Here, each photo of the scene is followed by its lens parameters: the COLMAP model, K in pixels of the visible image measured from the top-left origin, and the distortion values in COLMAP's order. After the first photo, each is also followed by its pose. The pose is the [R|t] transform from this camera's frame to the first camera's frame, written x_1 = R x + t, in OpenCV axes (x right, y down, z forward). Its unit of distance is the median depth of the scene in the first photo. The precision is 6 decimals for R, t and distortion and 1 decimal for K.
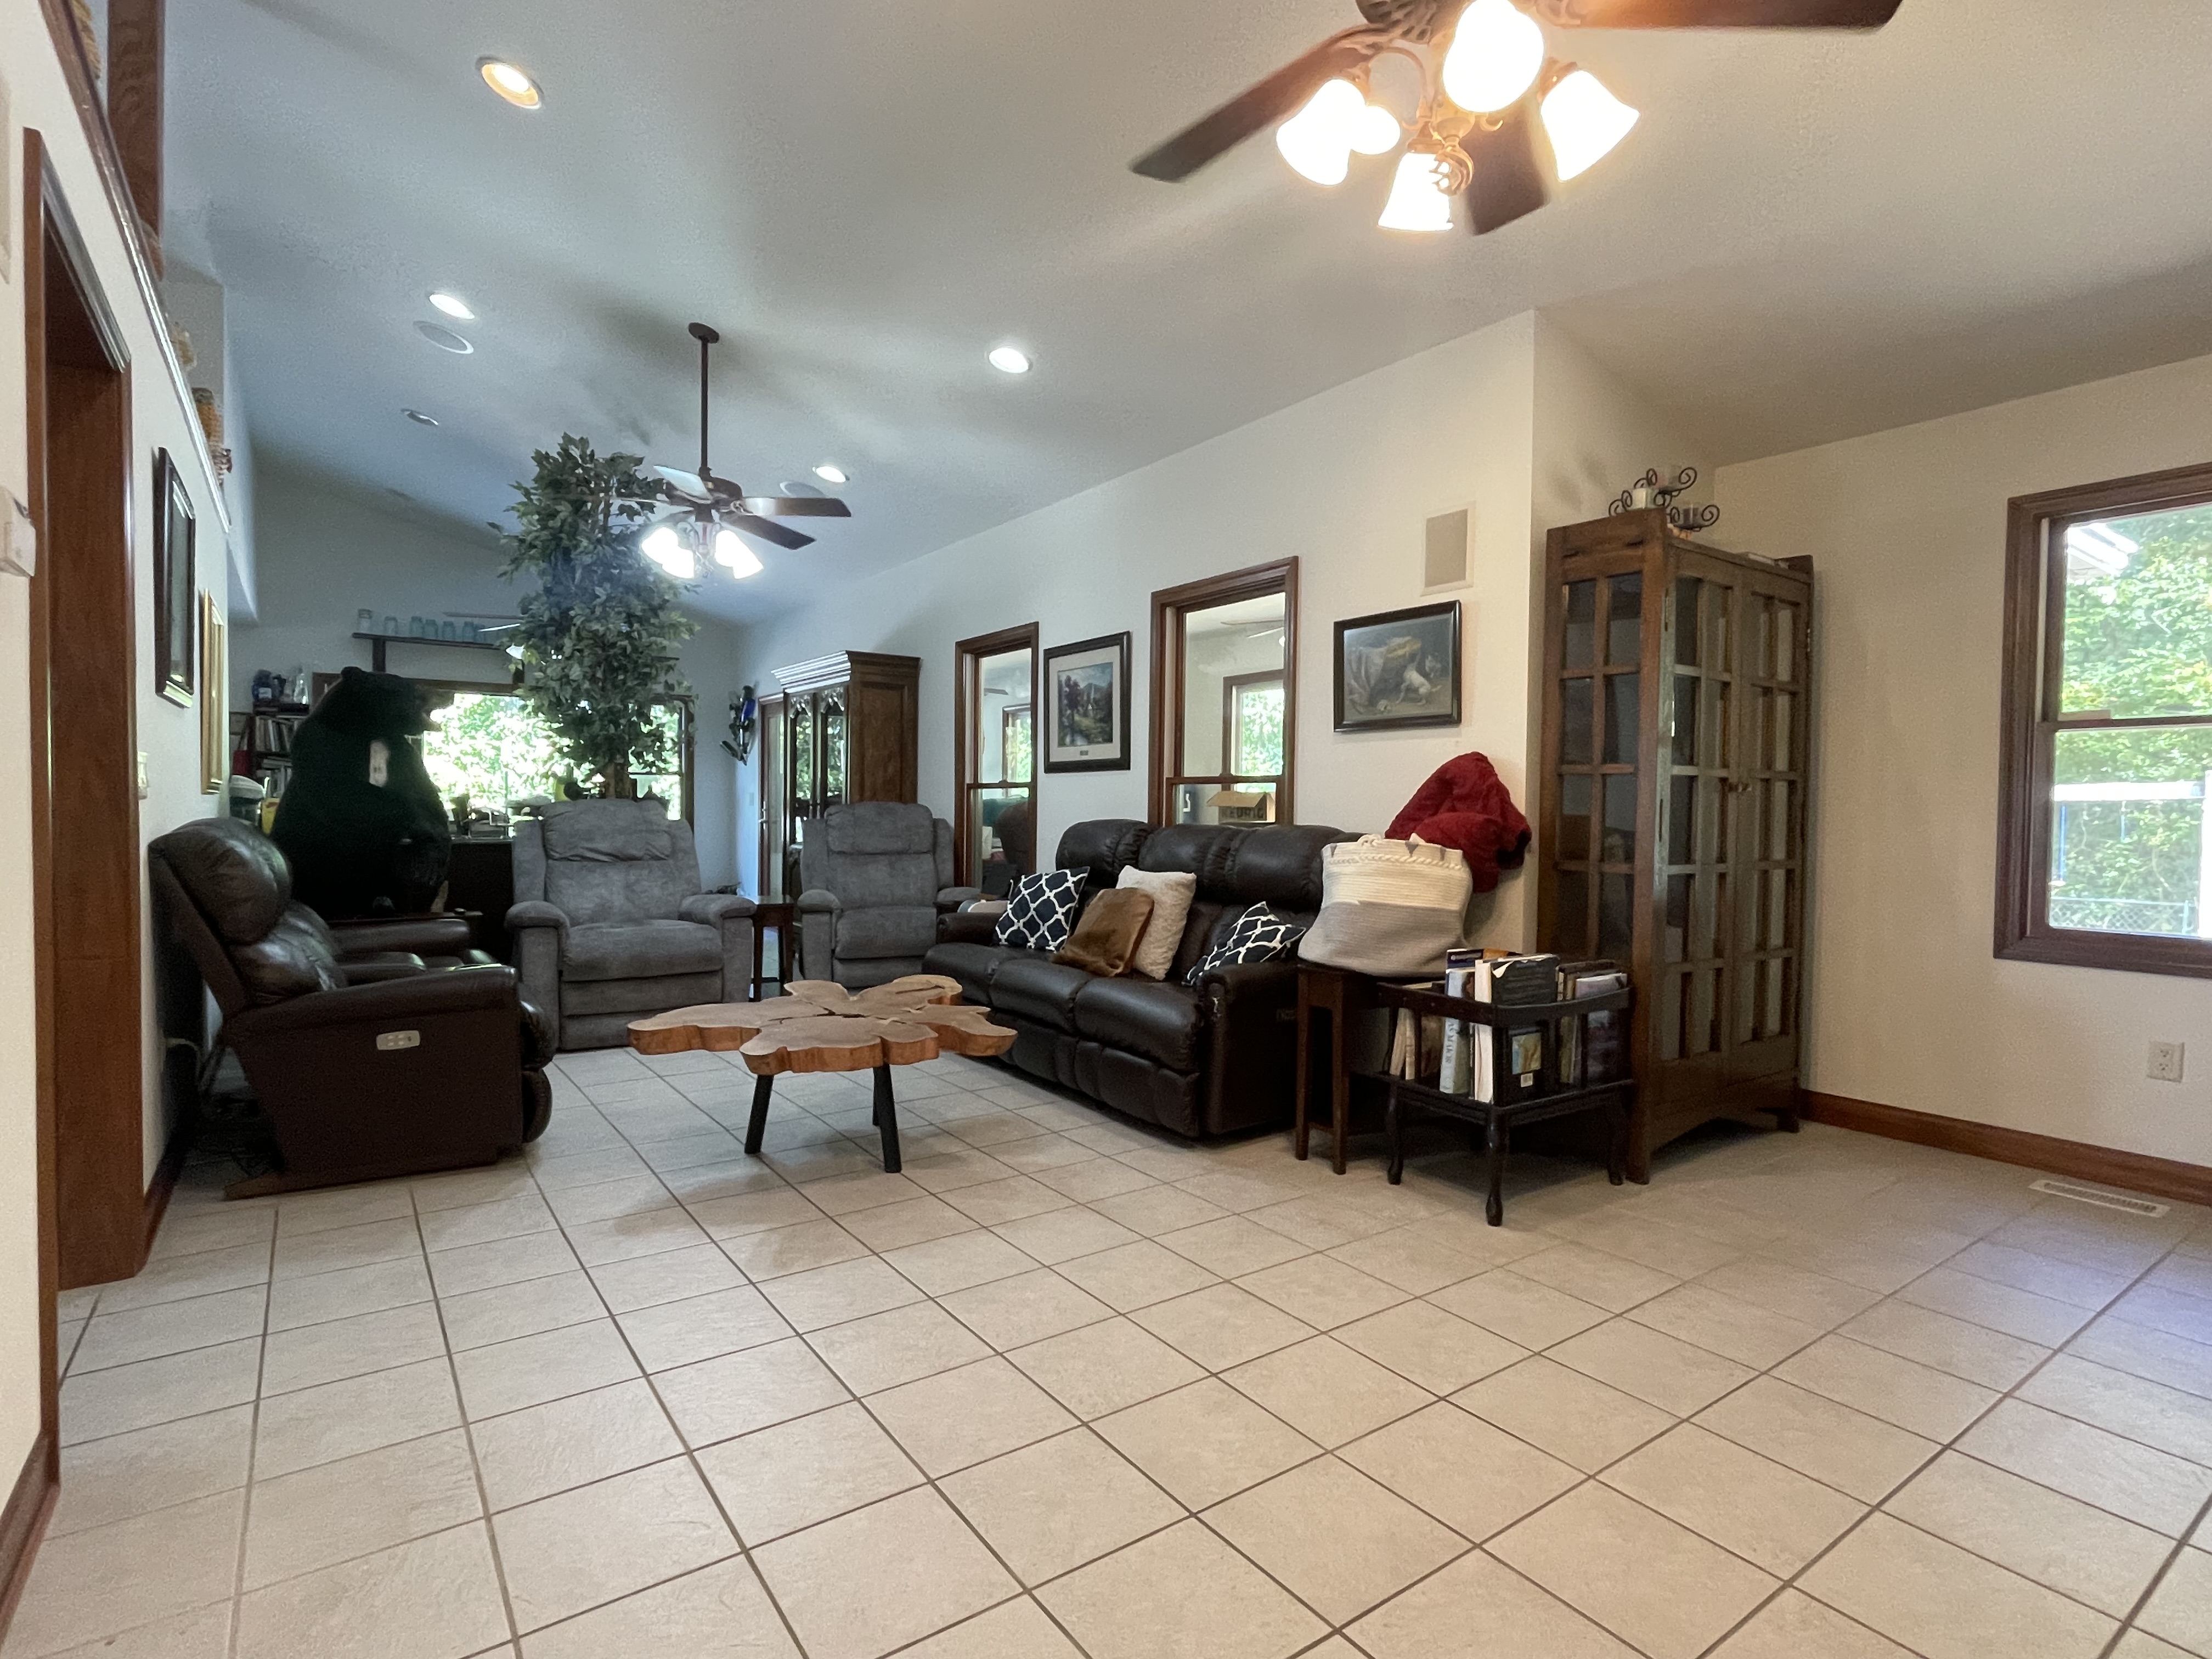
lens RADIAL K [[1115.1, 0, 1106.0], [0, 1115.1, 829.5], [0, 0, 1]] dist [0.001289, -0.000090]
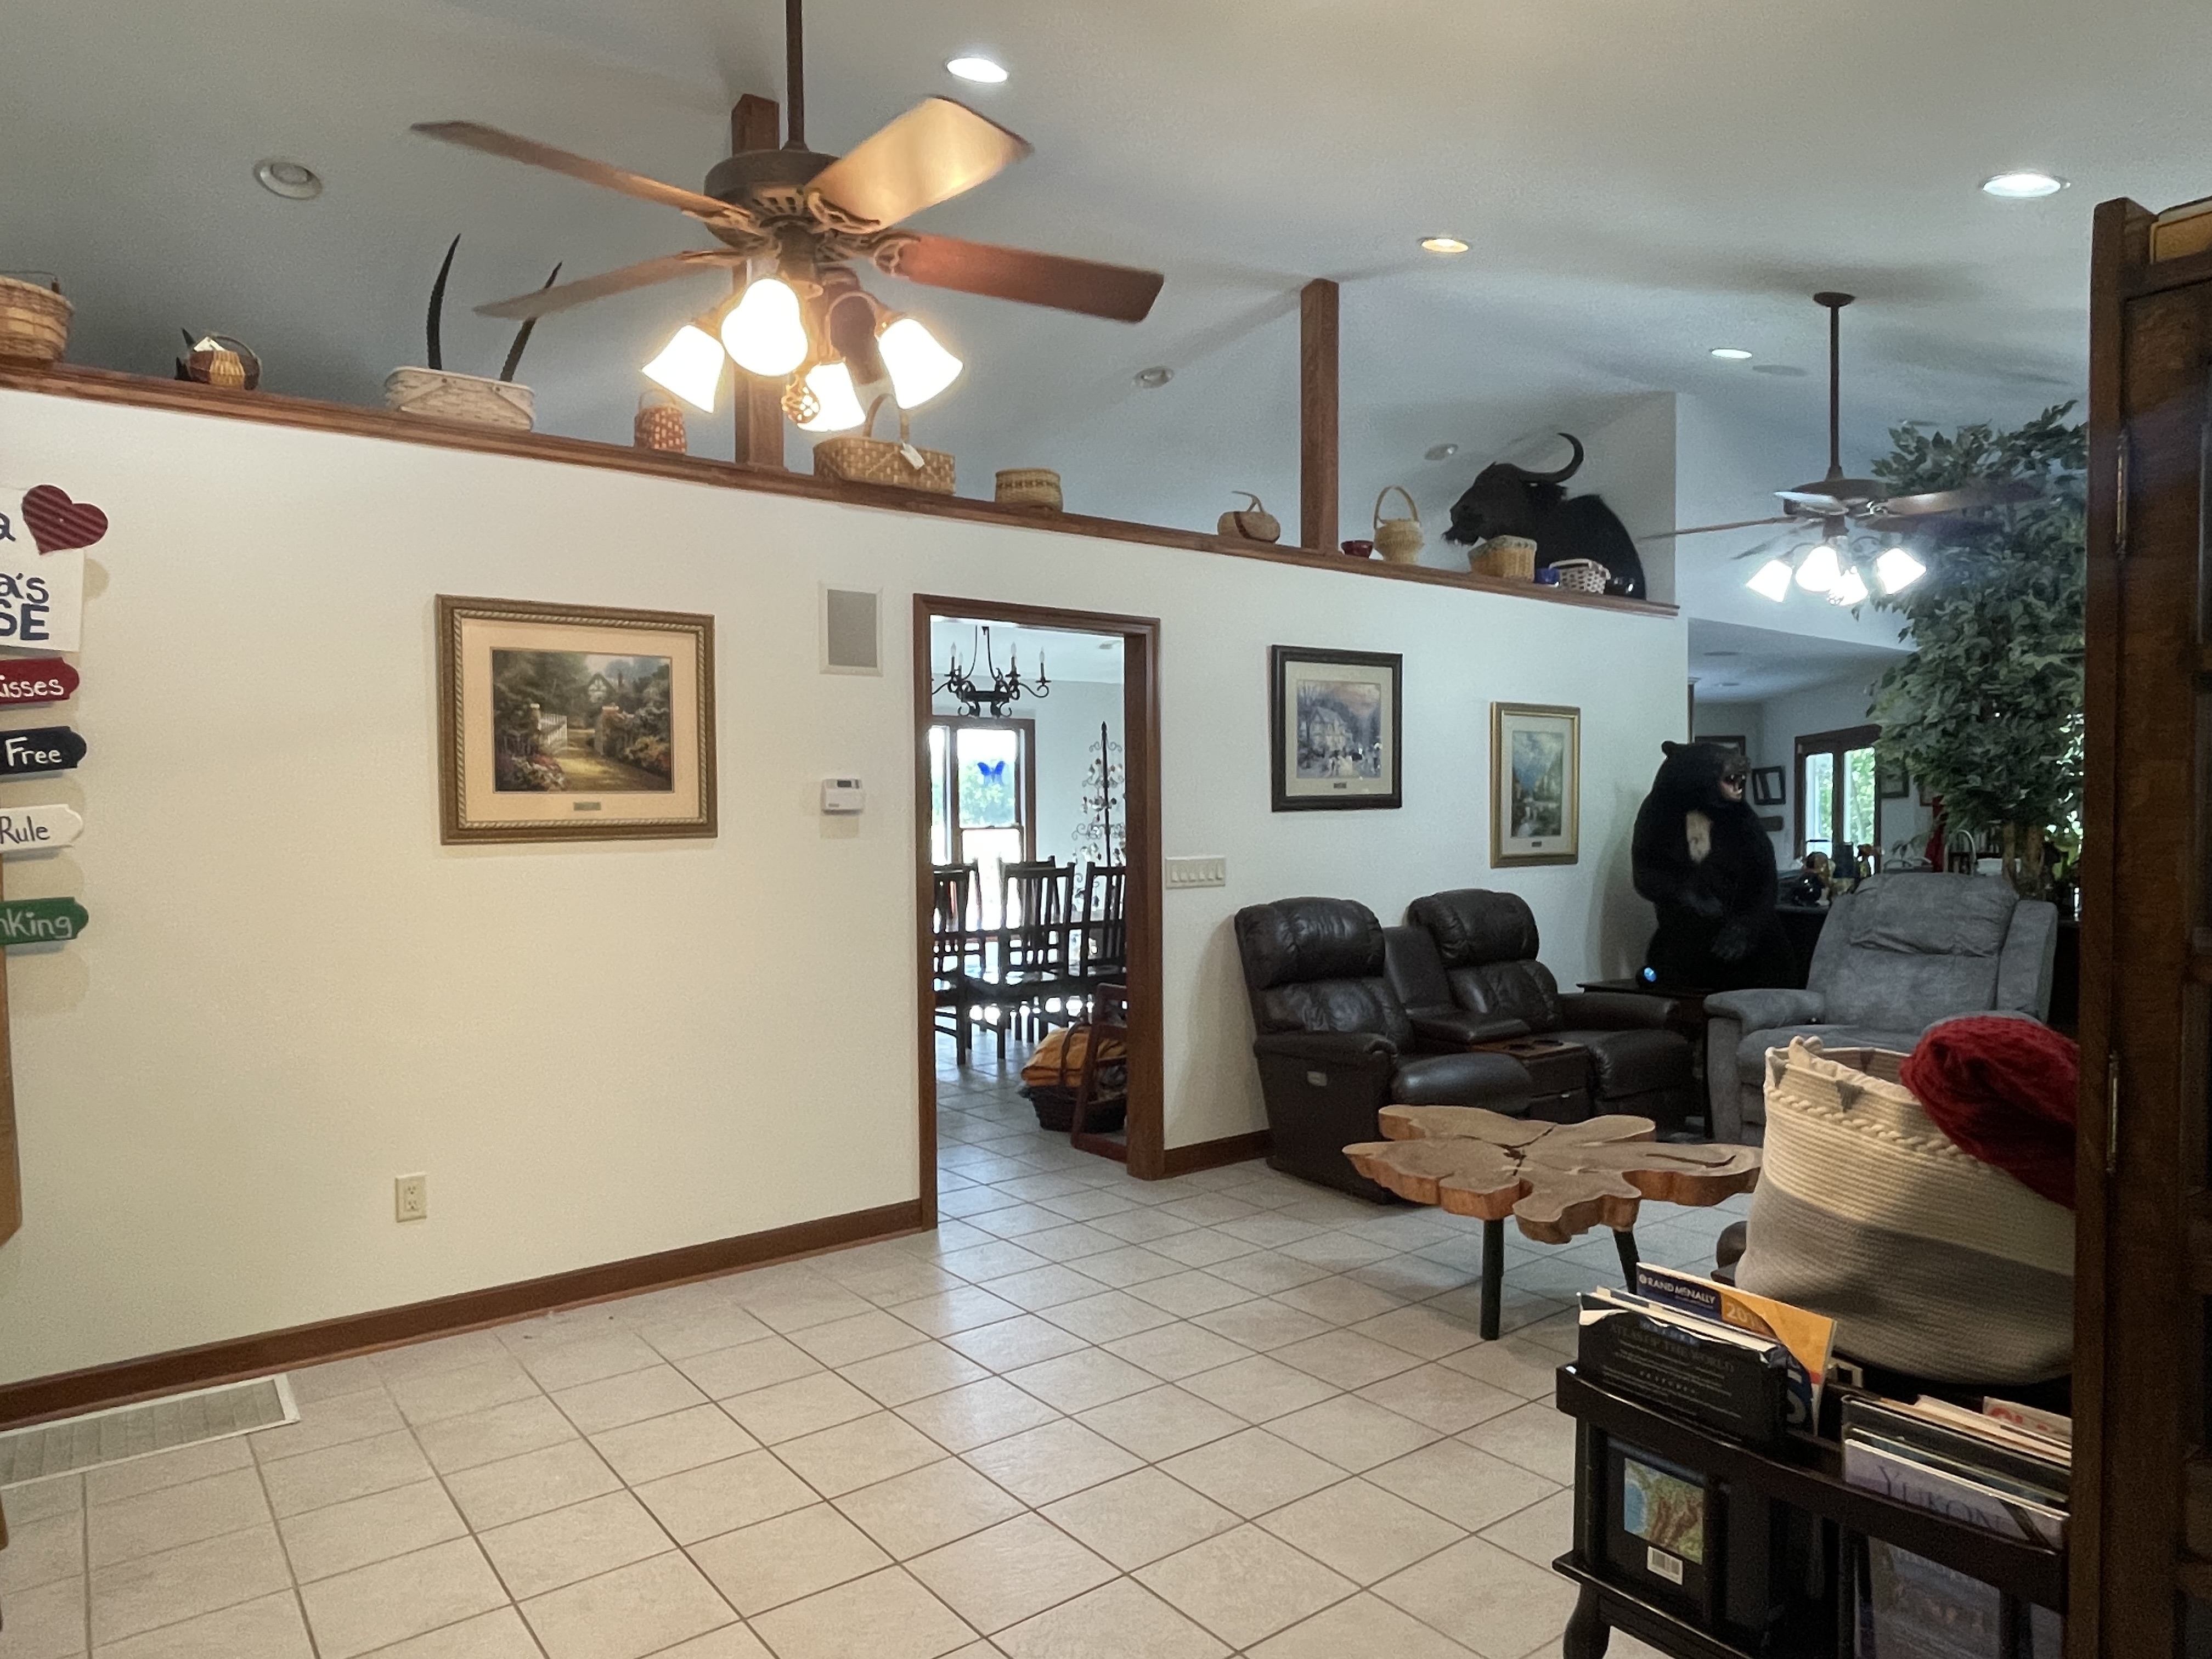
lens RADIAL K [[1399.2, 0, 1106.0], [0, 1399.2, 829.5], [0, 0, 1]] dist [-0.002468, -0.001567]
pose [[0.038134, 0.004958, -0.999260, 0.977611], [-0.015338, 0.999873, 0.004376, -0.100612], [0.999155, 0.015160, 0.038205, 0.715352]]
